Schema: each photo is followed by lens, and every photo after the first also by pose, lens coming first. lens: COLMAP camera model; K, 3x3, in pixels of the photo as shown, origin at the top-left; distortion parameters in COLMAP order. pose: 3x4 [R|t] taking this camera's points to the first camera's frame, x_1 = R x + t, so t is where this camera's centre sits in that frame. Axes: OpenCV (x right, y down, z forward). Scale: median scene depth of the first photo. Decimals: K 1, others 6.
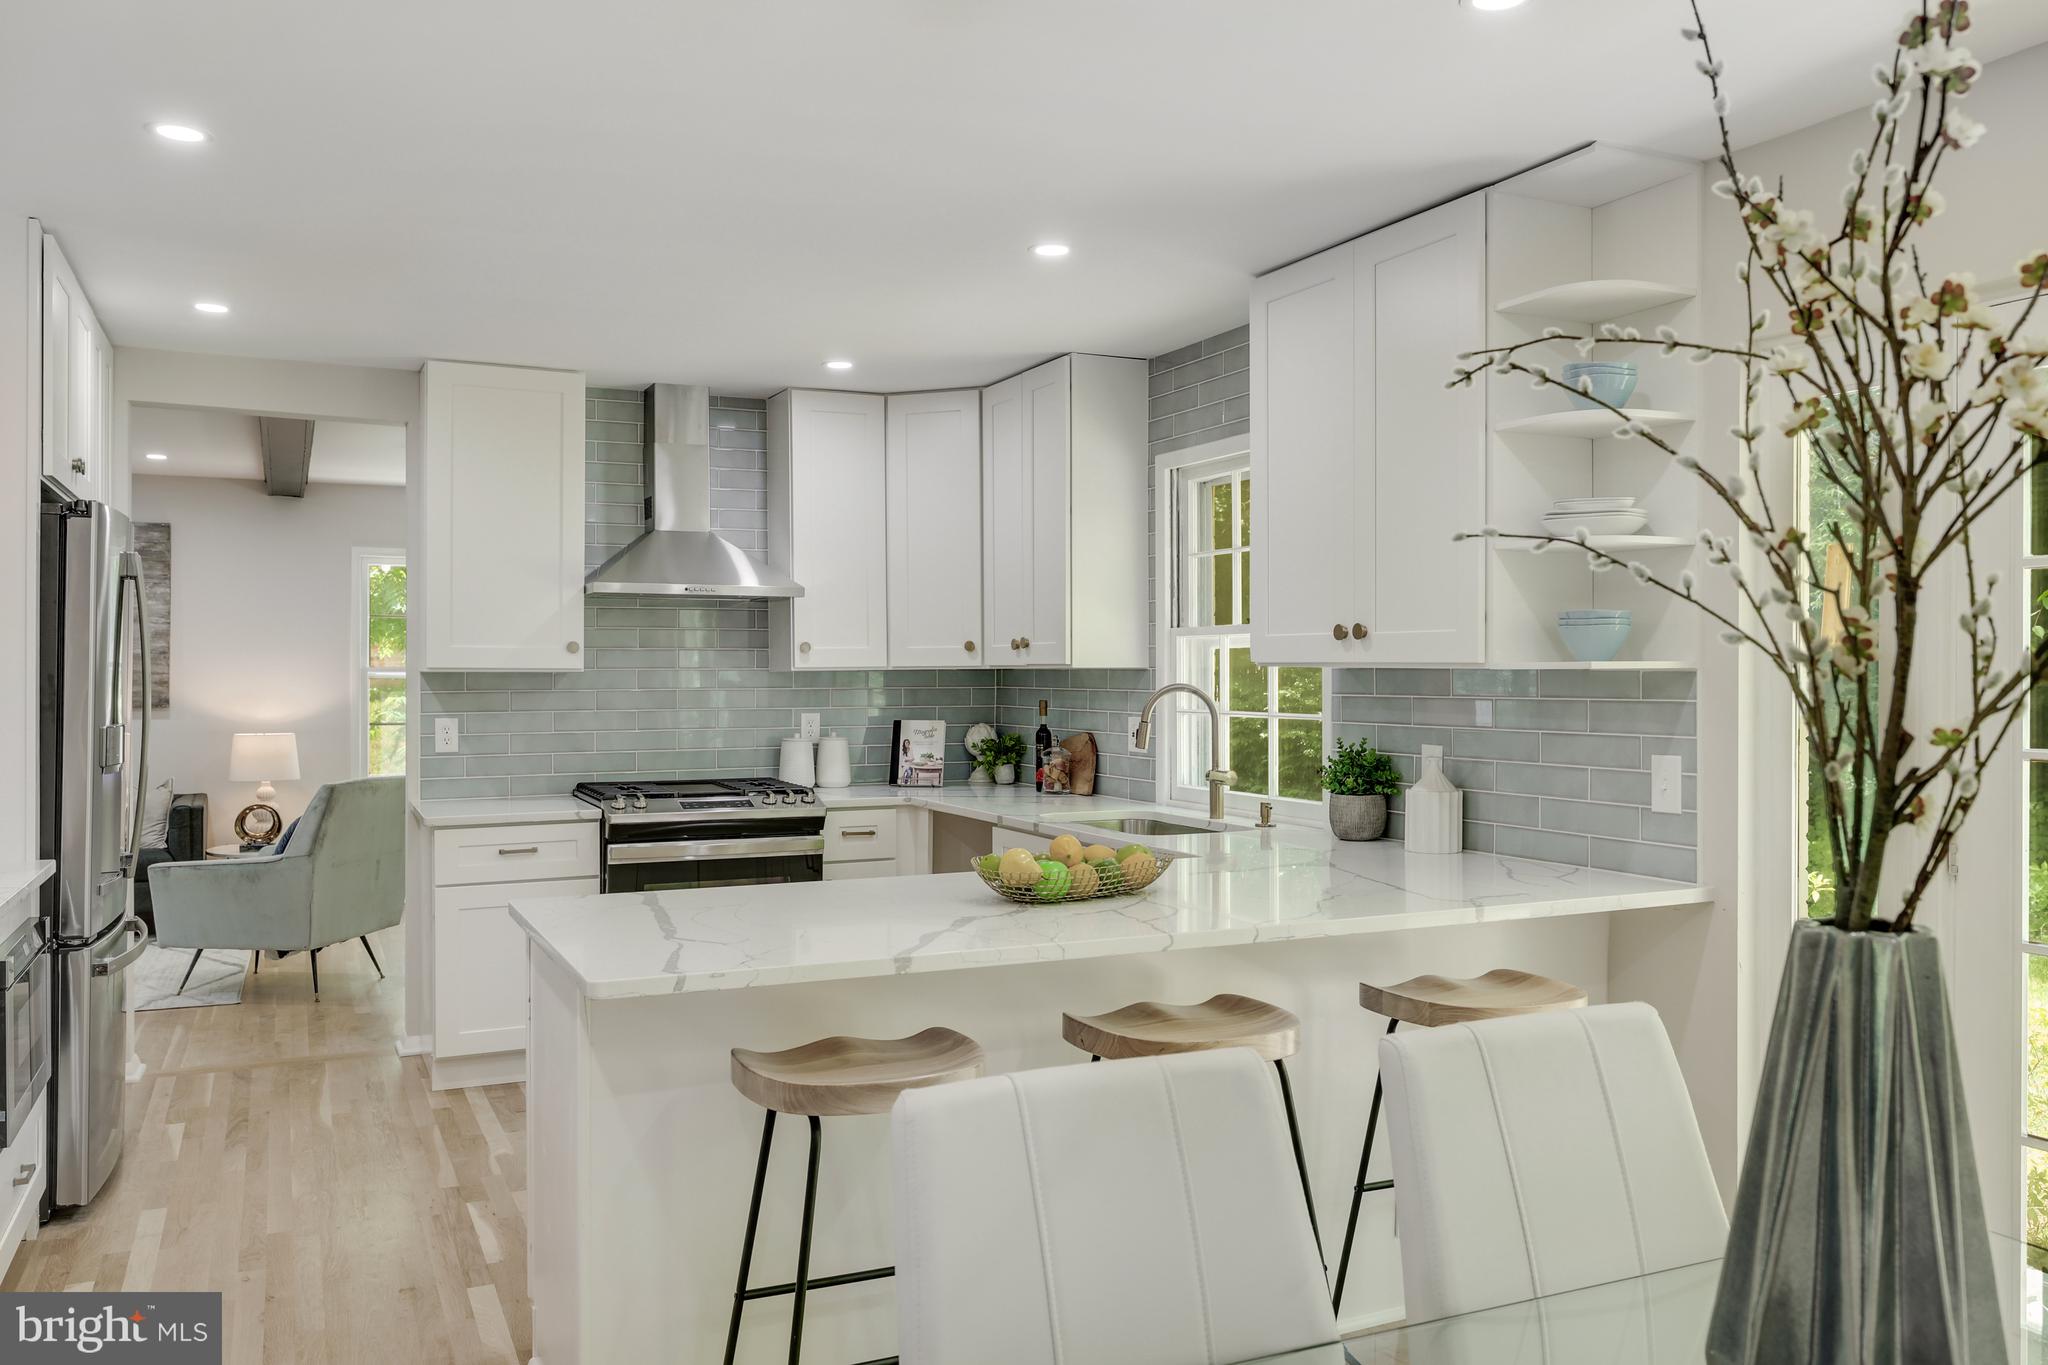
lens RADIAL K [[1640.1, 0, 1027.4], [0, 1640.1, 672.7], [0, 0, 1]] dist [0.011043, -0.000468]
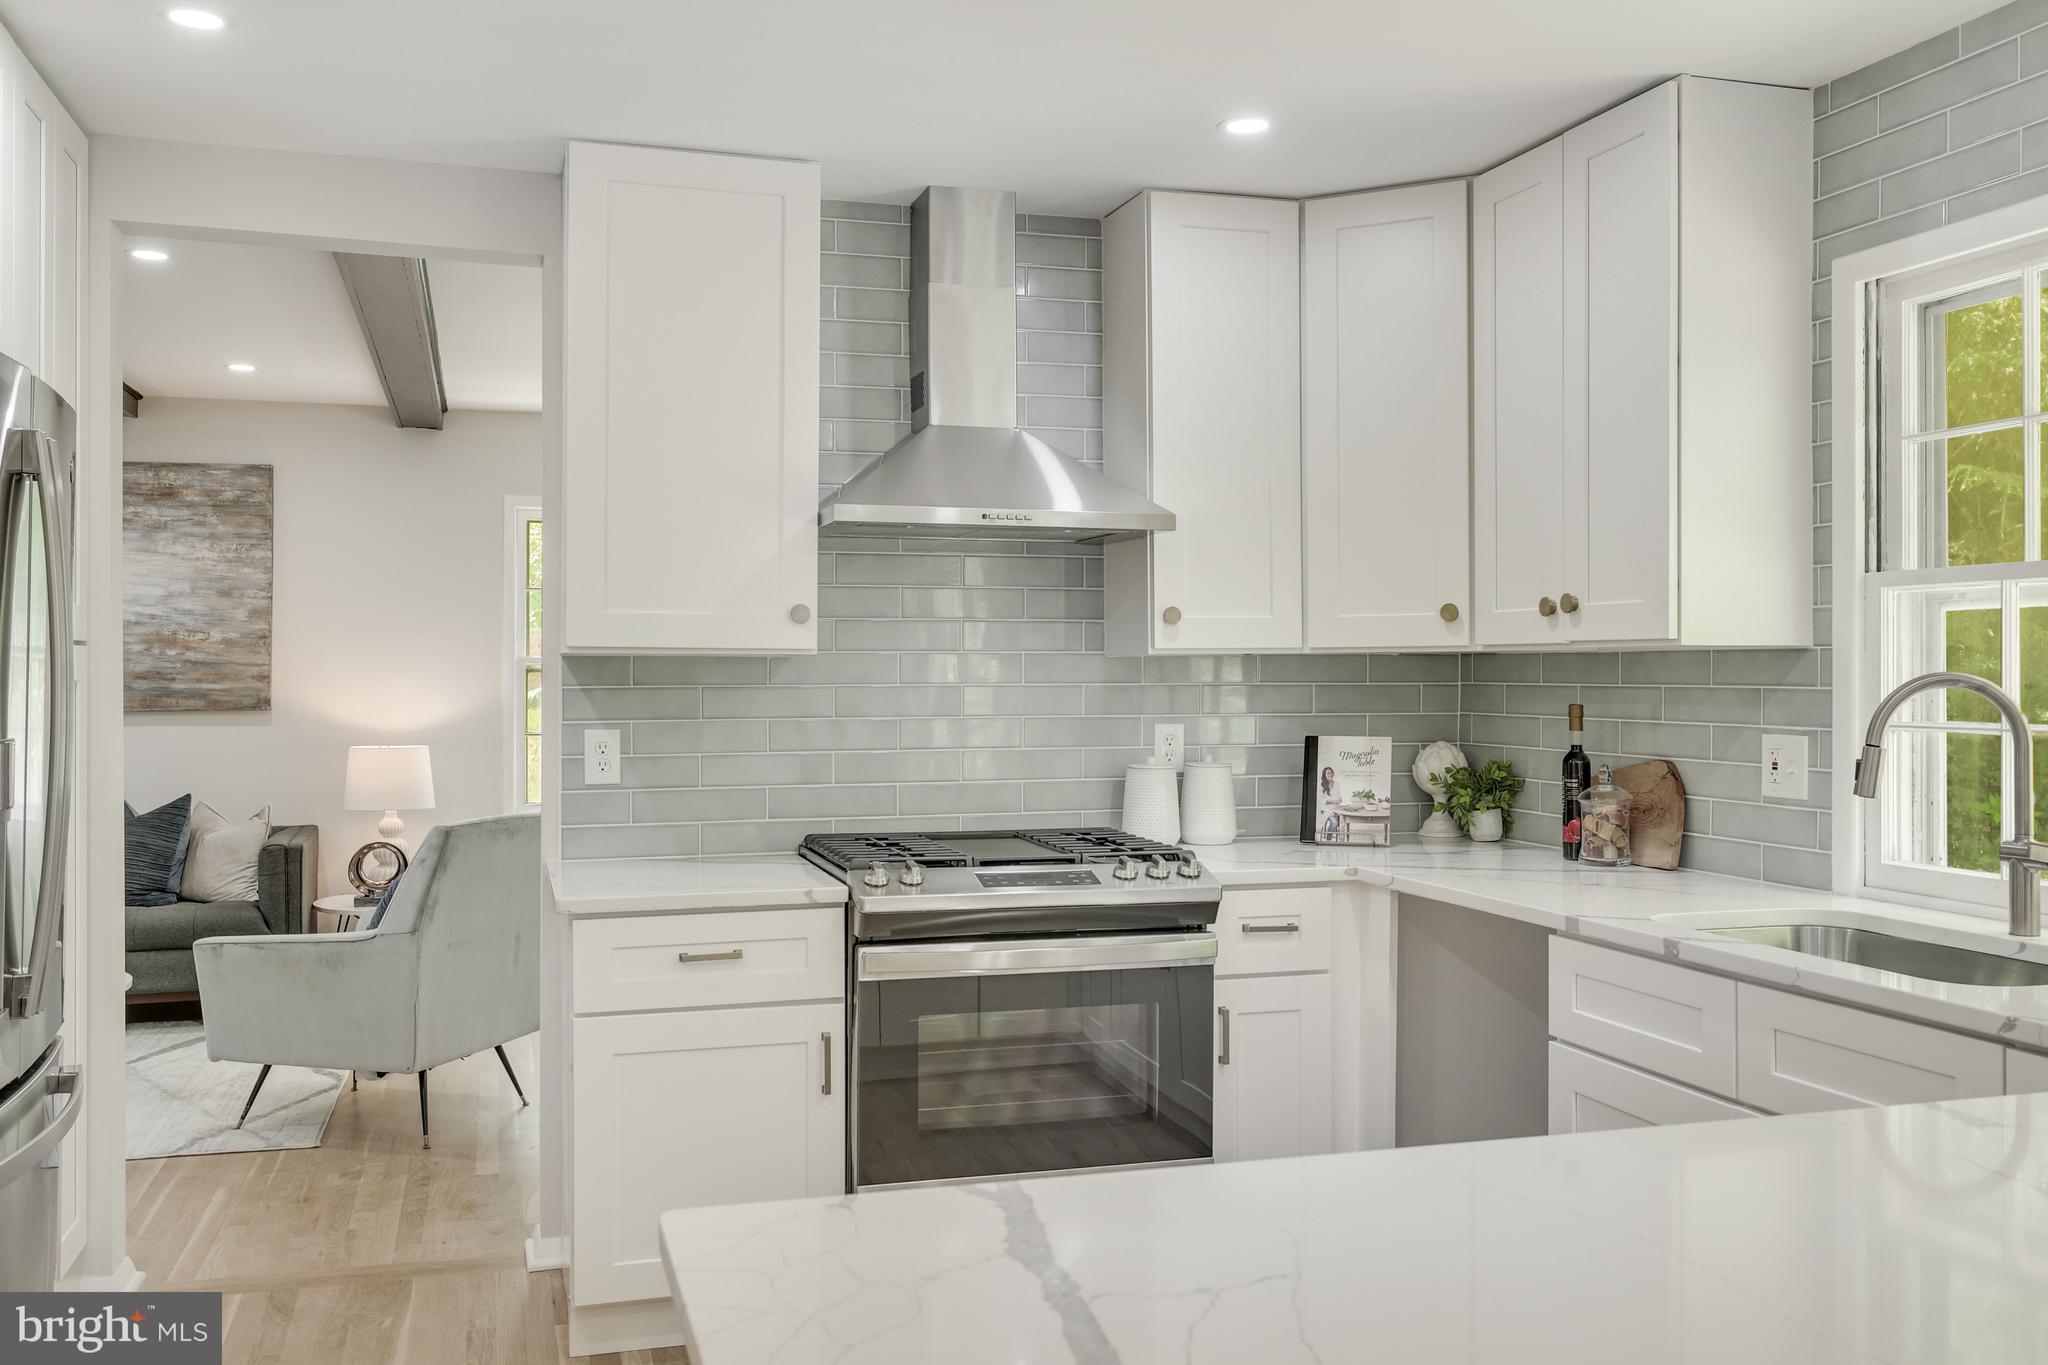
lens RADIAL K [[1640.1, 0, 1019.7], [0, 1640.1, 682.2], [0, 0, 1]] dist [0.011043, -0.000468]
pose [[0.991897, 0.002147, -0.127028, -0.114862], [-0.001920, 0.999996, 0.001909, 0.008195], [0.127032, -0.001649, 0.991897, 0.393993]]
